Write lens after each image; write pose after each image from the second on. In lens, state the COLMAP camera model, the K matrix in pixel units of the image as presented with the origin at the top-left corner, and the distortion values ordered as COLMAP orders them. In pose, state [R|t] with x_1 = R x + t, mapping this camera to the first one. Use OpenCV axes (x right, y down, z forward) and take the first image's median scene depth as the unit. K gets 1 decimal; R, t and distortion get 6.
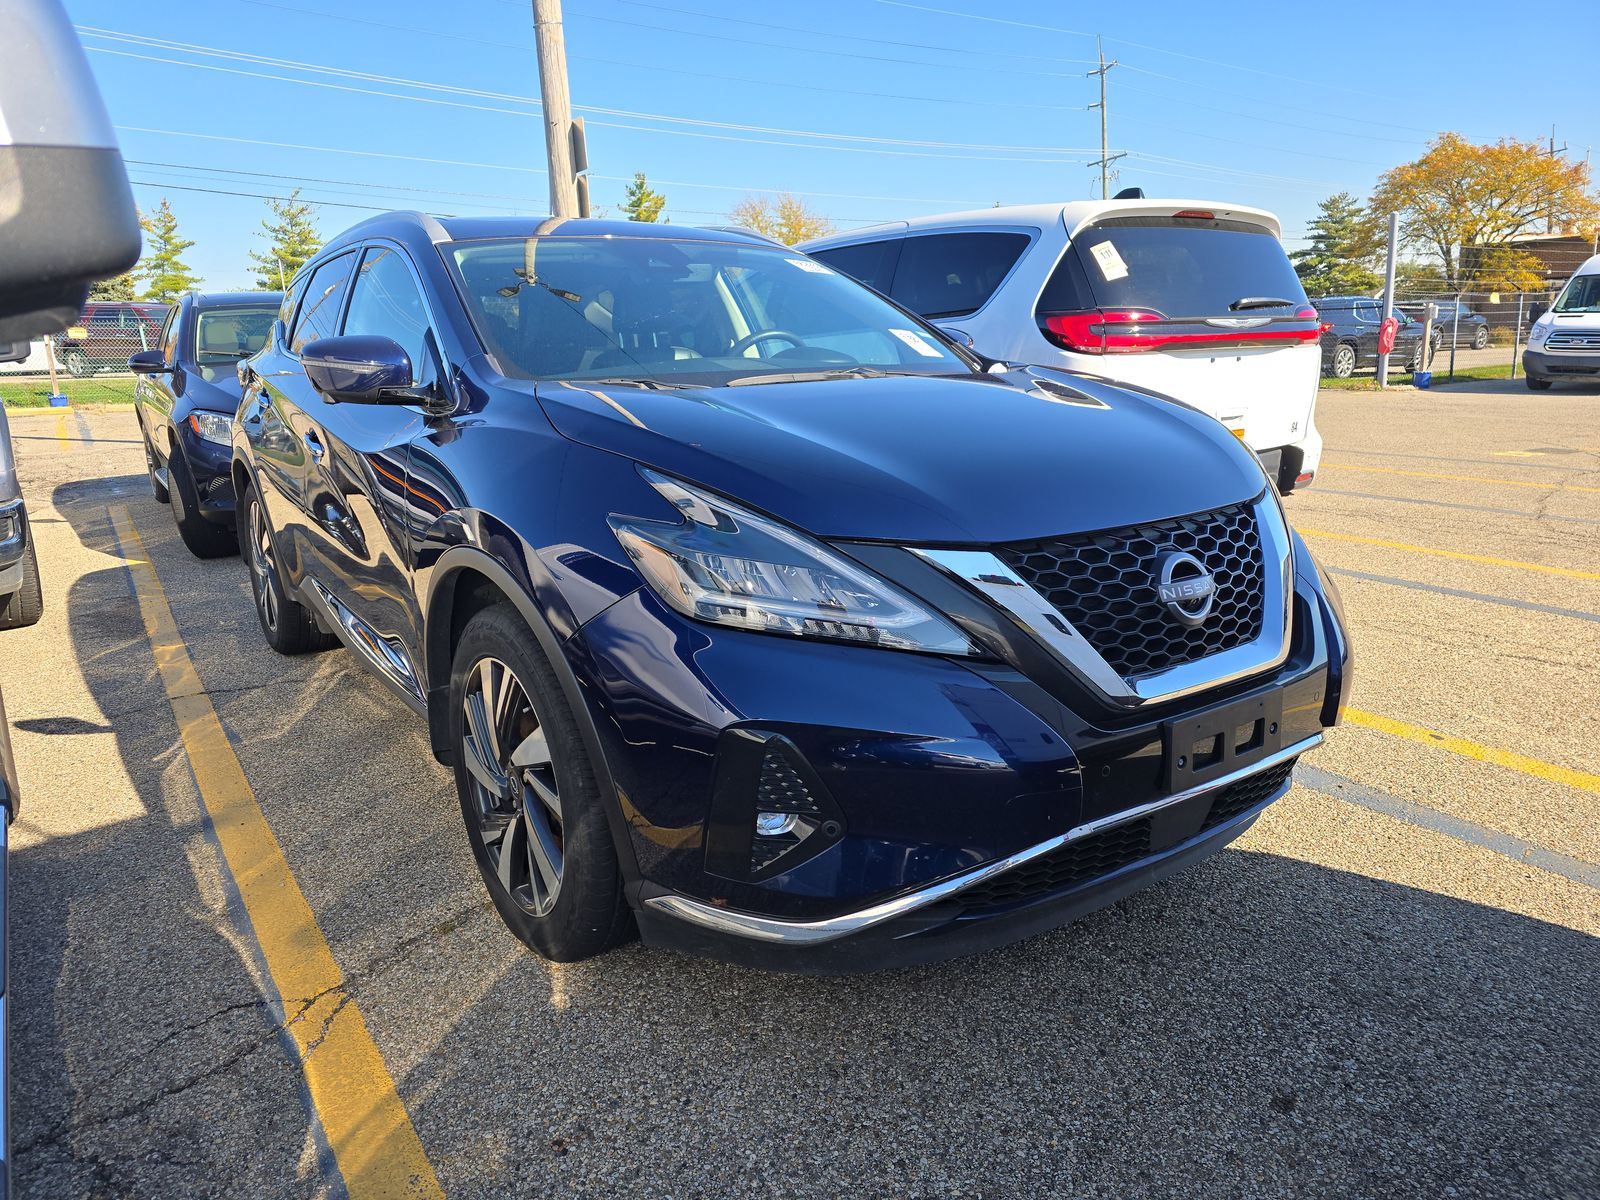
lens RADIAL K [[1080.8, 0, 791.3], [0, 1080.8, 607.2], [0, 0, 1]] dist [0.052086, -0.045337]
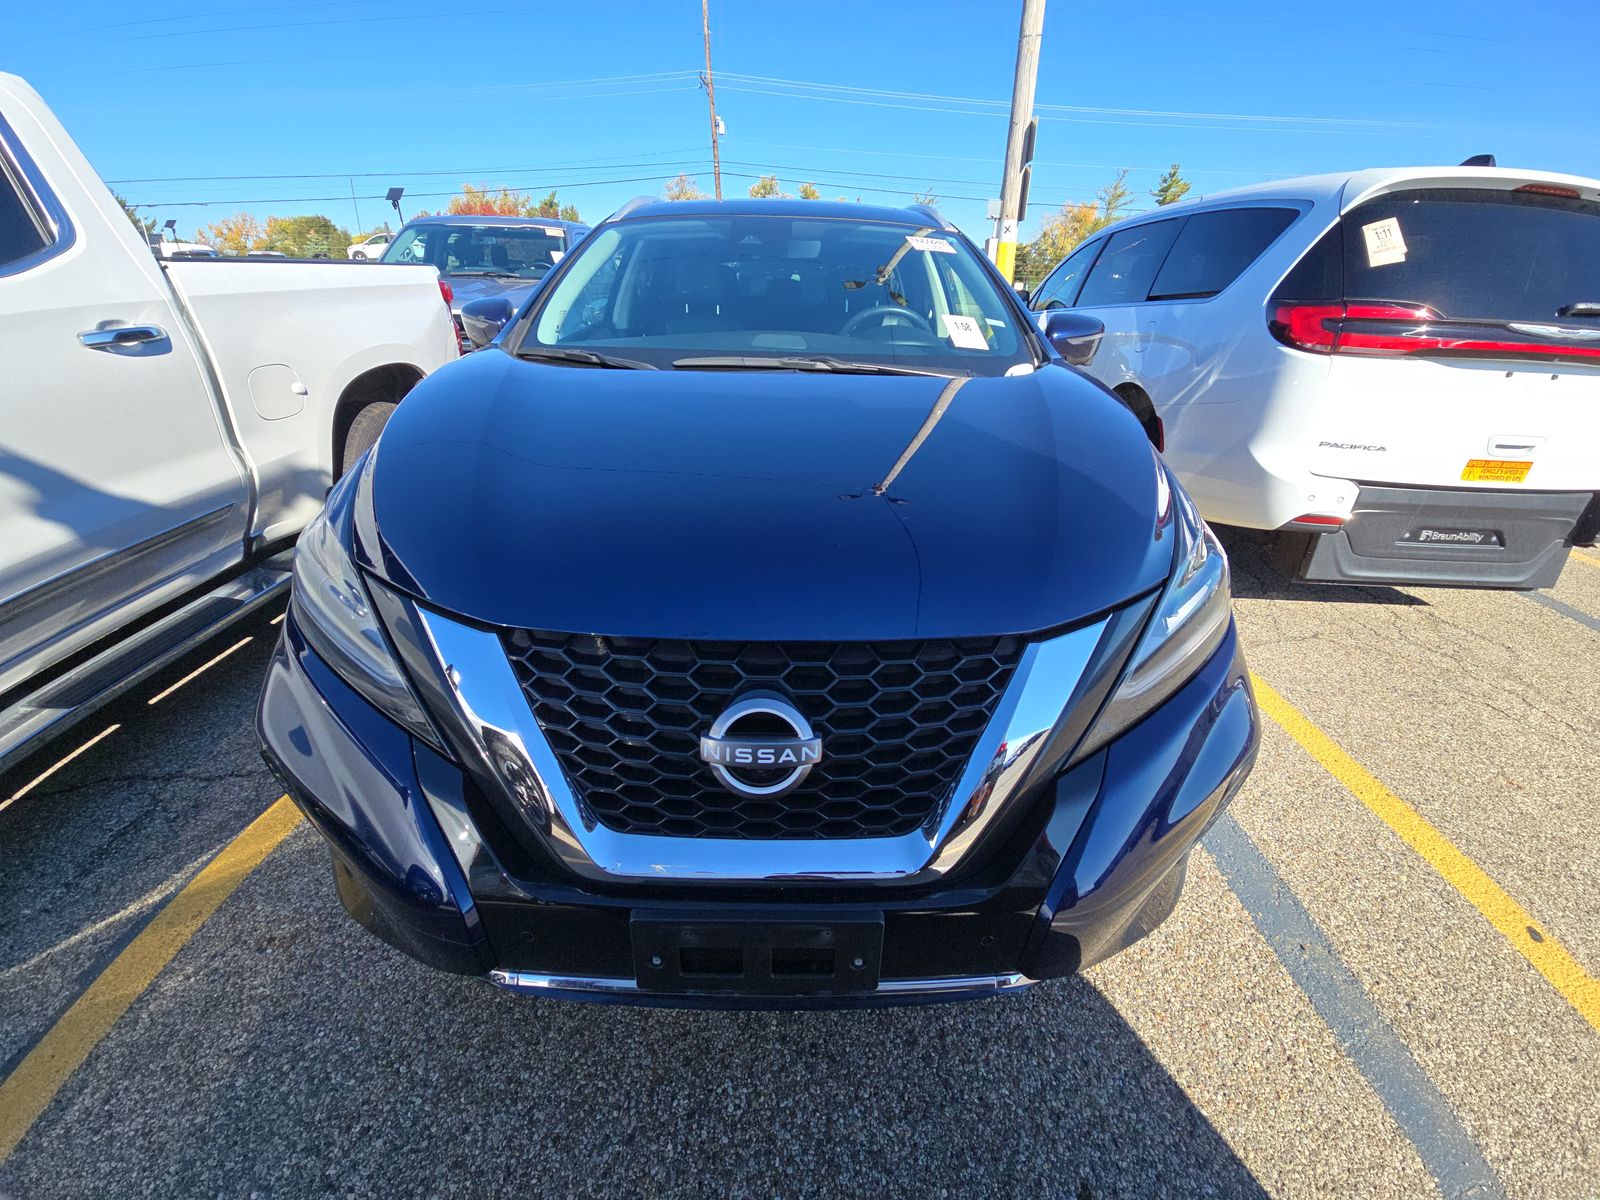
lens RADIAL K [[639.2, 0, 800.0], [0, 639.2, 600.0], [0, 0, 1]] dist [0.025127, -0.019352]
pose [[0.822754, 0.283366, -0.492727, 0.239114], [-0.175845, 0.951237, 0.253429, -0.093674], [0.540513, -0.121866, 0.832463, 0.285940]]
